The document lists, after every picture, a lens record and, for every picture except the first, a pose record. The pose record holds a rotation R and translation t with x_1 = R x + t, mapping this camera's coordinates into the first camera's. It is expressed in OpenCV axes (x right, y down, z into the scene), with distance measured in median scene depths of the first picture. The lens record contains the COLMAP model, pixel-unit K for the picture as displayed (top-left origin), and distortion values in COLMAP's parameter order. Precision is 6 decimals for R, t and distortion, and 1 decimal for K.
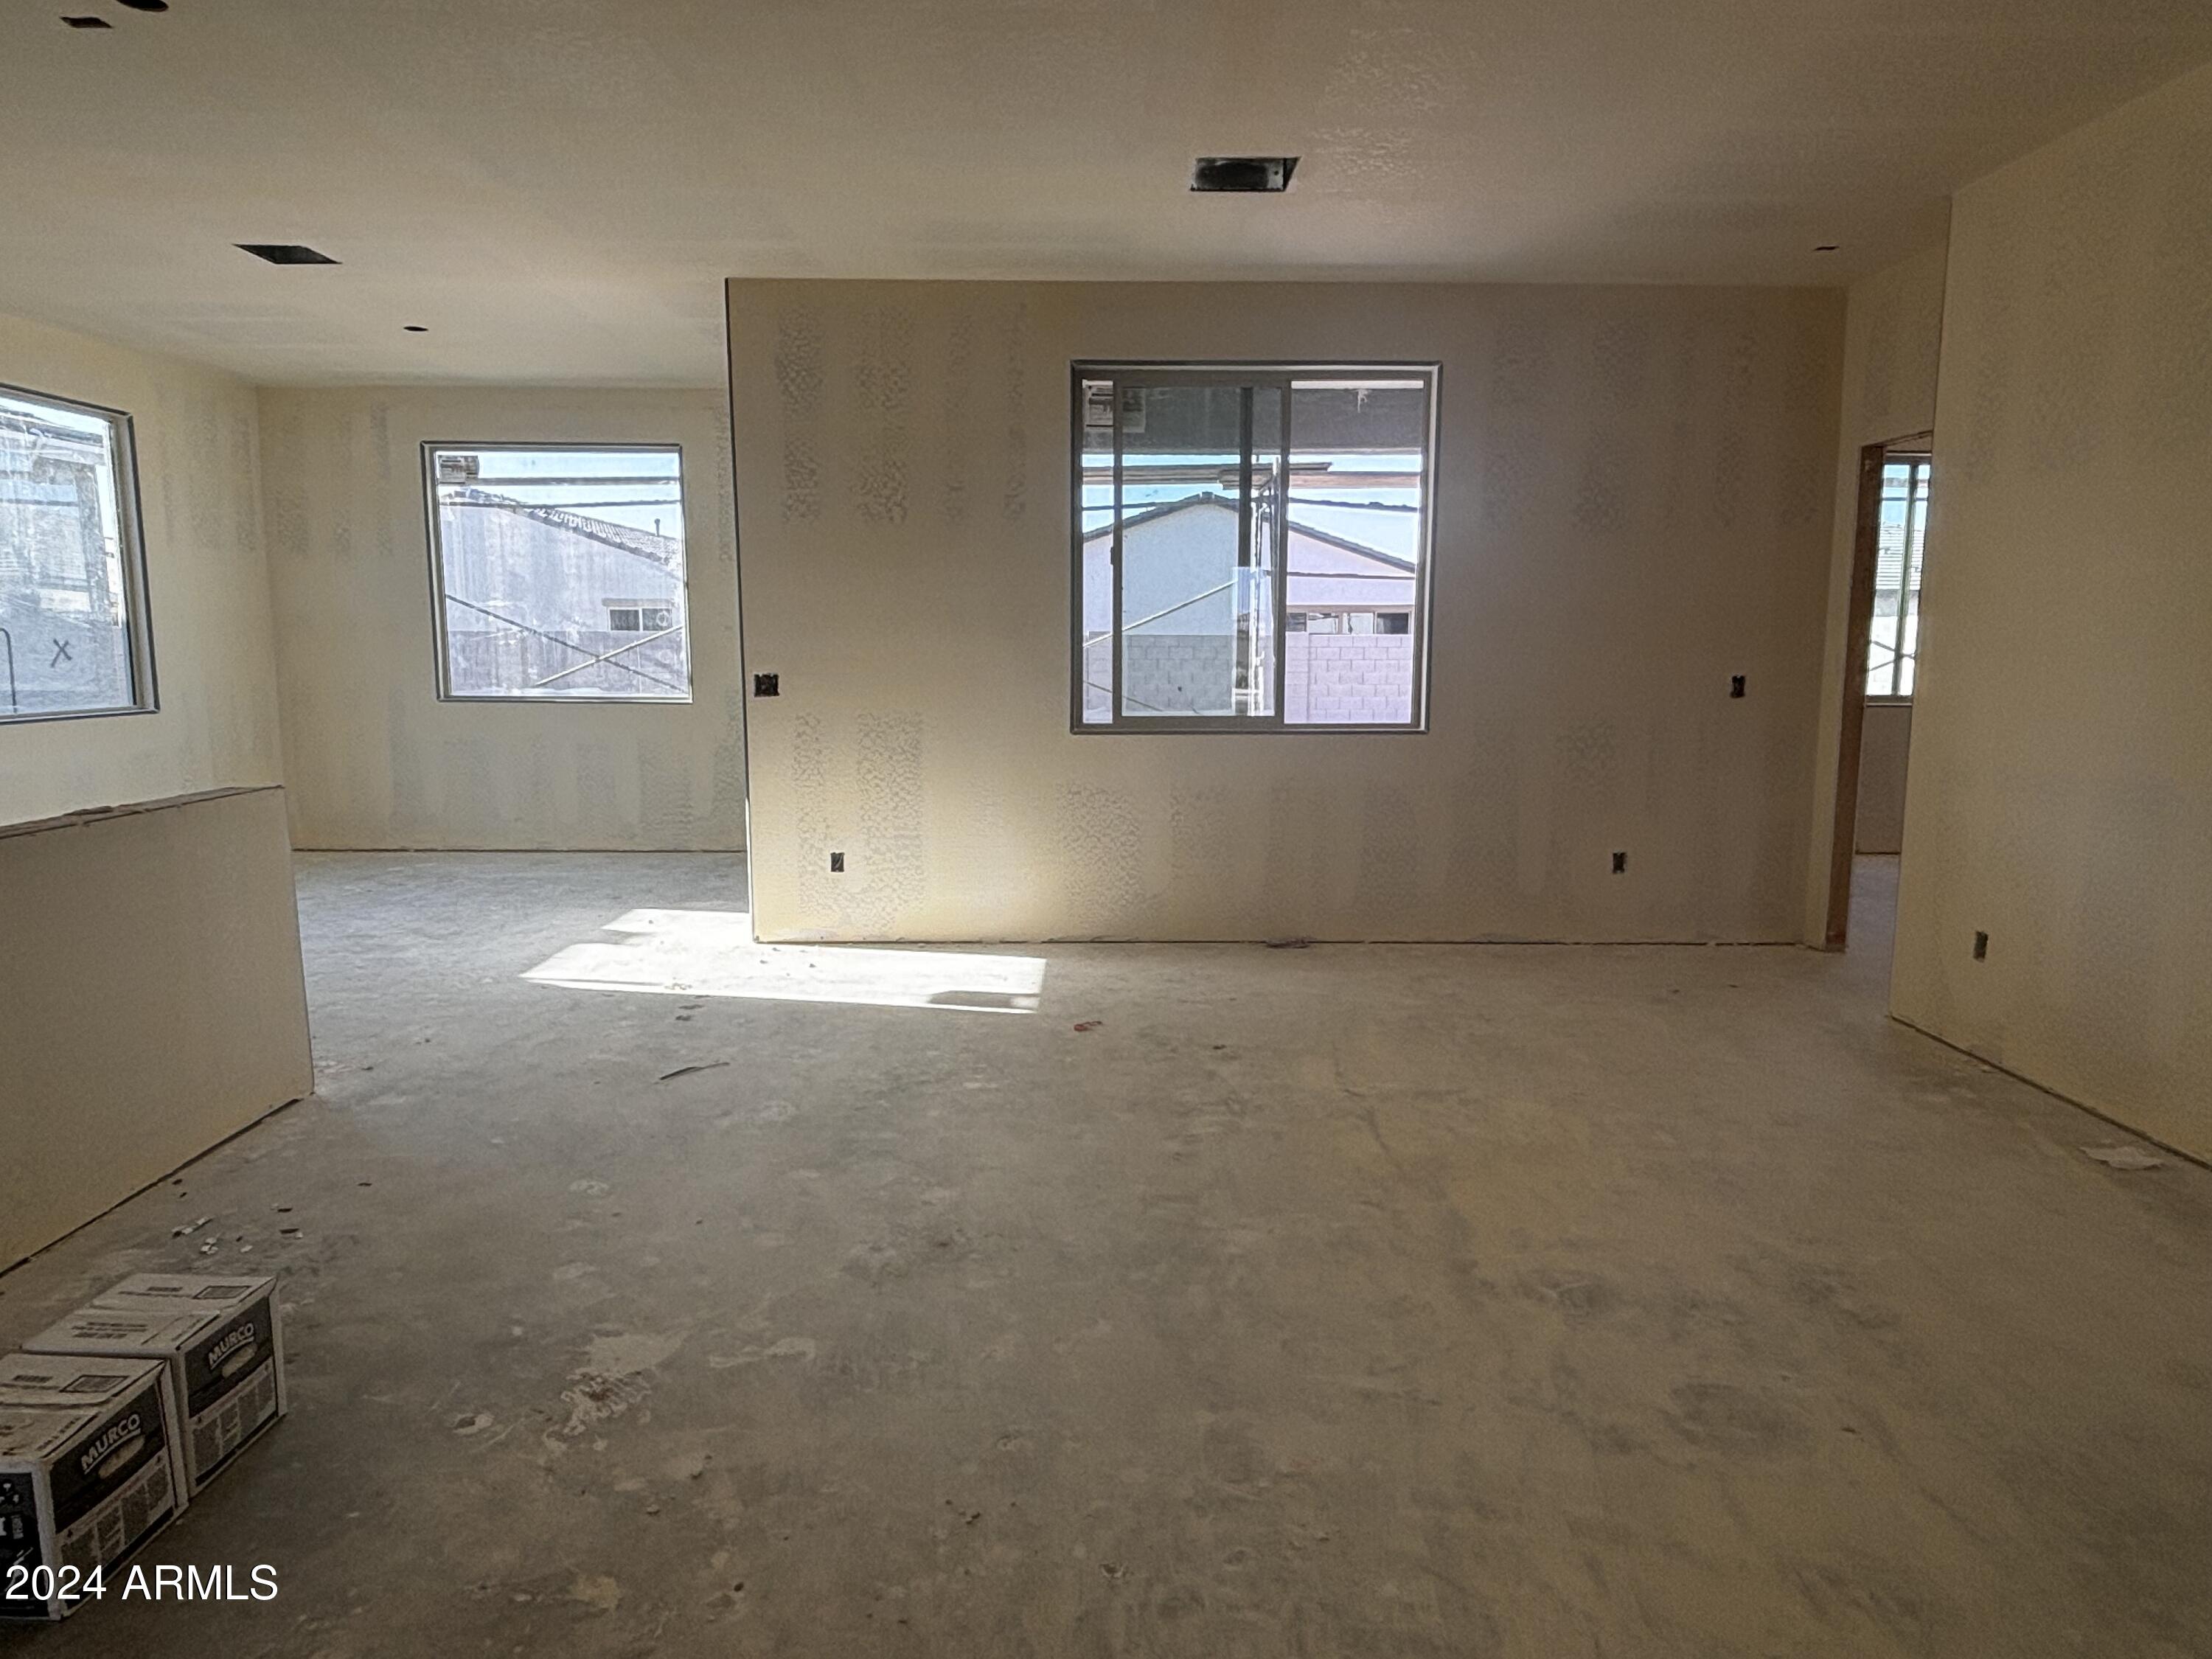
lens RADIAL K [[1325.6, 0, 1106.0], [0, 1325.6, 829.5], [0, 0, 1]] dist [0.053164, -0.087857]
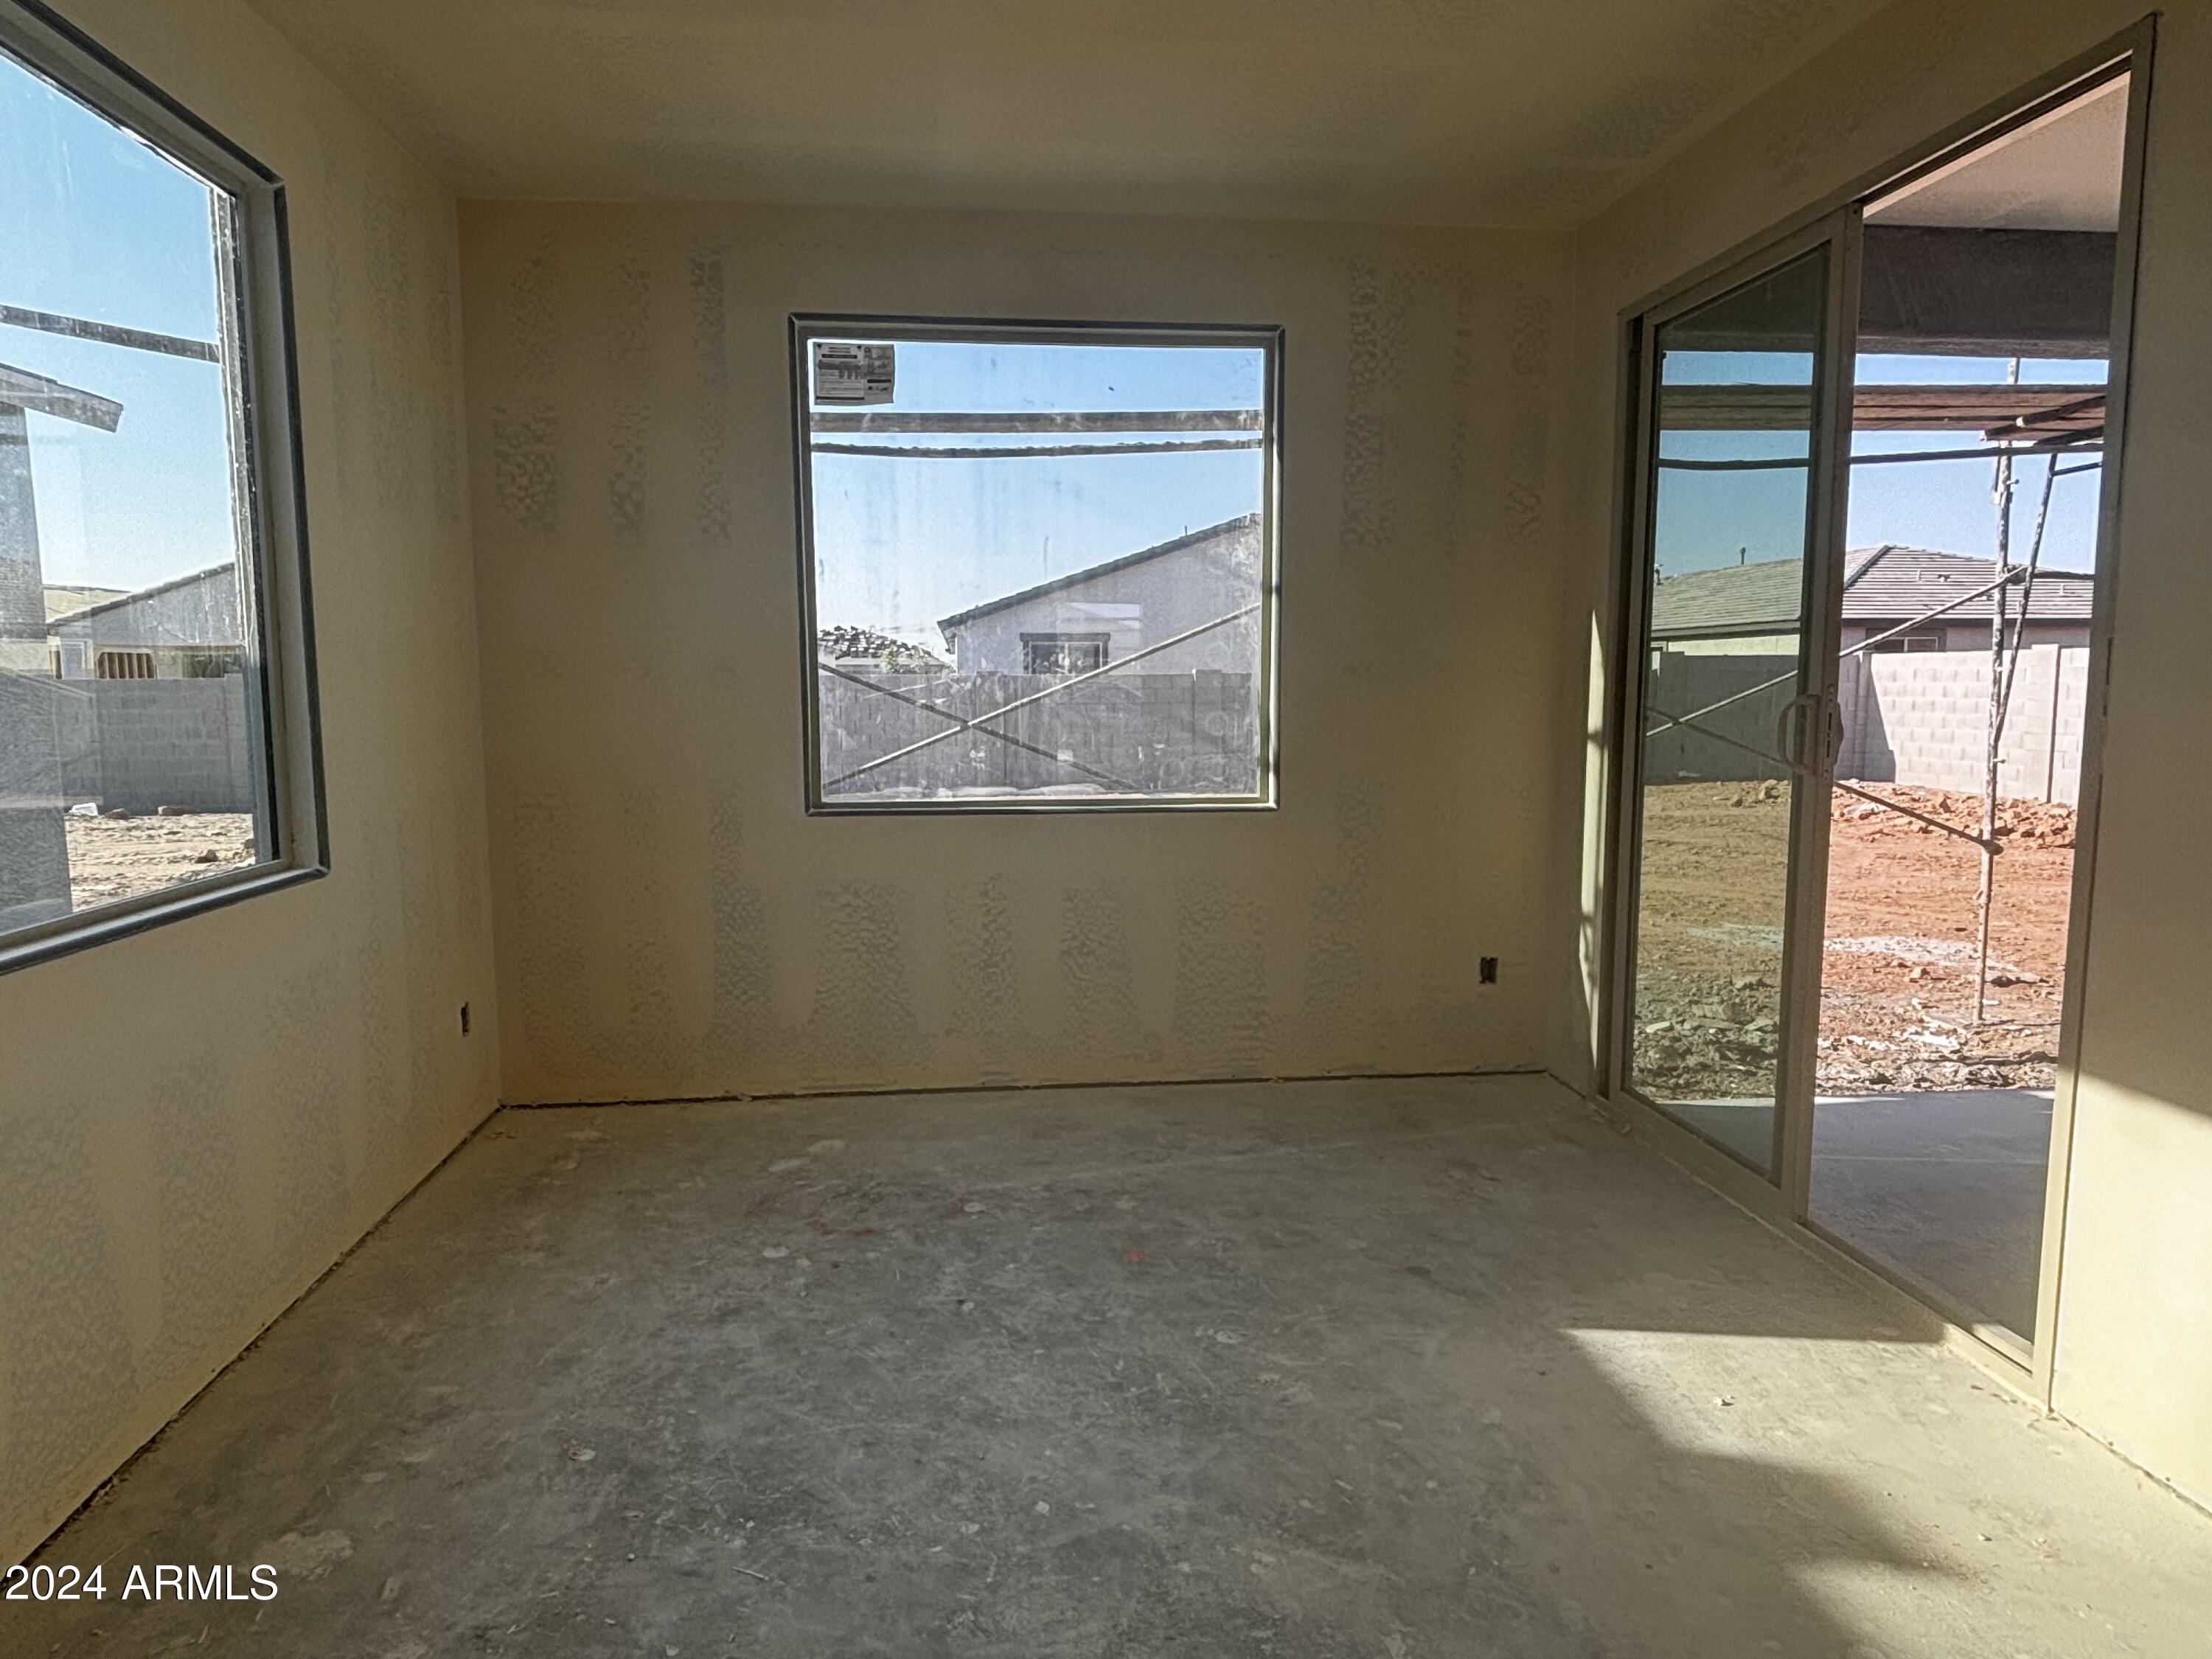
lens RADIAL K [[1325.4, 0, 1106.0], [0, 1325.4, 829.5], [0, 0, 1]] dist [0.015442, -0.034001]
pose [[0.995061, -0.019897, 0.097254, -0.627325], [0.022606, 0.999384, -0.026833, -0.107176], [-0.096660, 0.028899, 0.994898, 0.685408]]
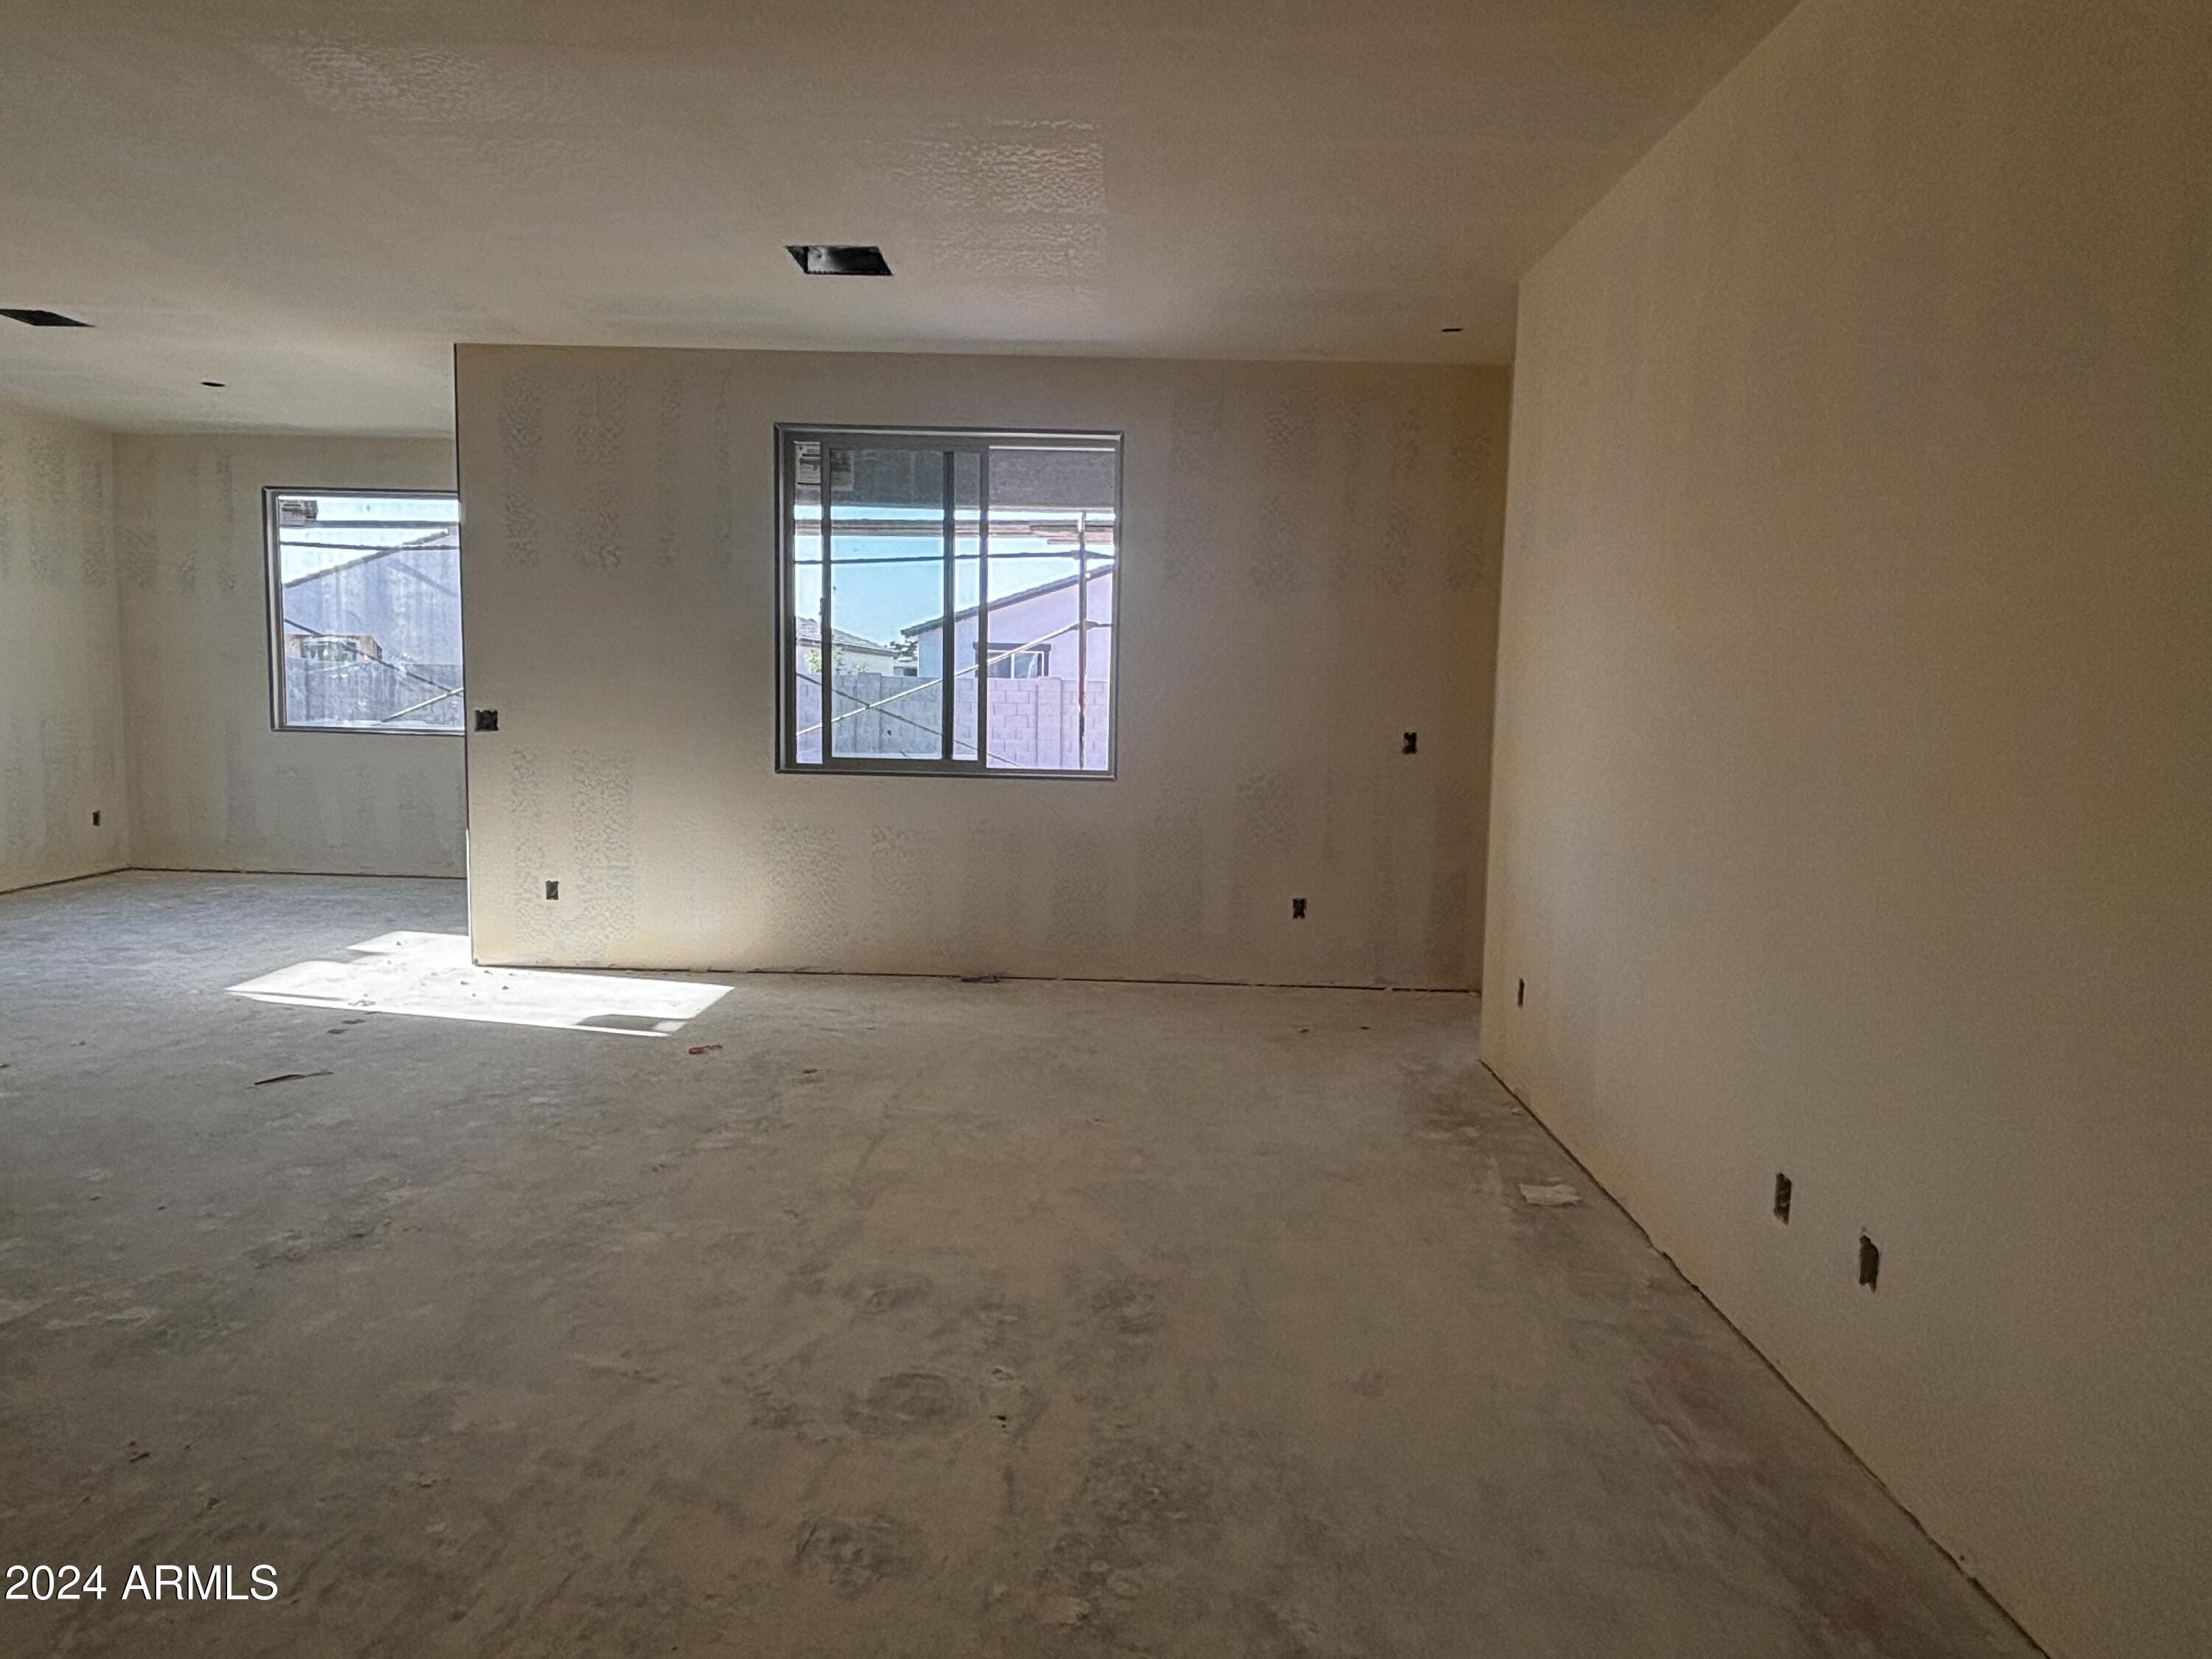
lens RADIAL K [[1325.4, 0, 1106.0], [0, 1325.4, 829.5], [0, 0, 1]] dist [0.015442, -0.034001]
pose [[0.999530, 0.023357, -0.019856, 0.258678], [-0.024013, 0.999151, -0.033473, 0.001337], [0.019058, 0.033934, 0.999242, -0.041213]]
